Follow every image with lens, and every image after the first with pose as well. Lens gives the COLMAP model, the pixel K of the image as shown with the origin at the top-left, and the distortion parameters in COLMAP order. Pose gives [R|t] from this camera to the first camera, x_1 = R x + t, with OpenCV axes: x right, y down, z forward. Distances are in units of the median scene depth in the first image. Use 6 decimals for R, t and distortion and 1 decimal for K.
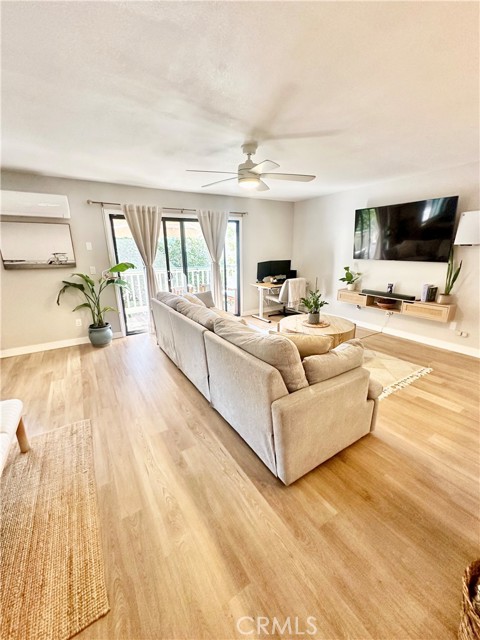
lens RADIAL K [[257.1, 0, 237.8], [0, 257.1, 318.8], [0, 0, 1]] dist [-0.009516, -0.000079]
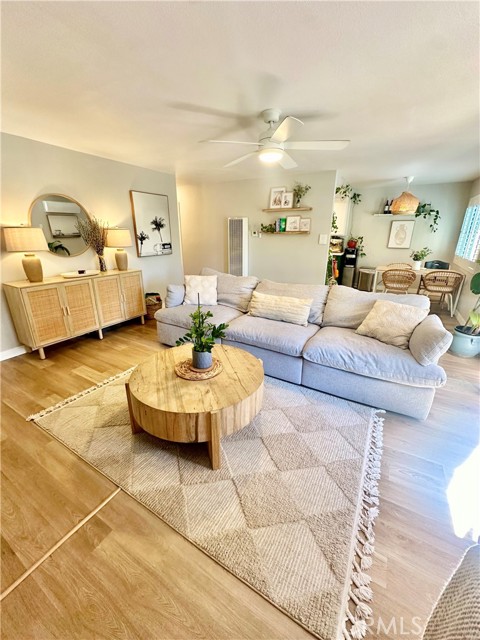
lens RADIAL K [[257.1, 0, 240.9], [0, 257.1, 320.1], [0, 0, 1]] dist [-0.009516, -0.000079]
pose [[-0.882158, 0.161750, -0.442305, 0.419985], [-0.117779, 0.833555, 0.539735, -0.353186], [0.455988, 0.528226, -0.716277, 1.281325]]
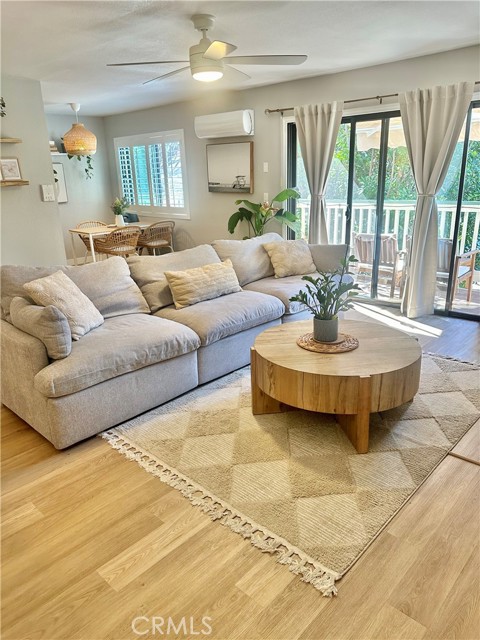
lens RADIAL K [[448.2, 0, 239.9], [0, 448.2, 324.4], [0, 0, 1]] dist [0.002367, -0.003767]
pose [[0.254498, 0.312333, -0.915248, 0.894069], [-0.226318, 0.939365, 0.257632, -0.165651], [0.940219, 0.141570, 0.309753, 0.559088]]
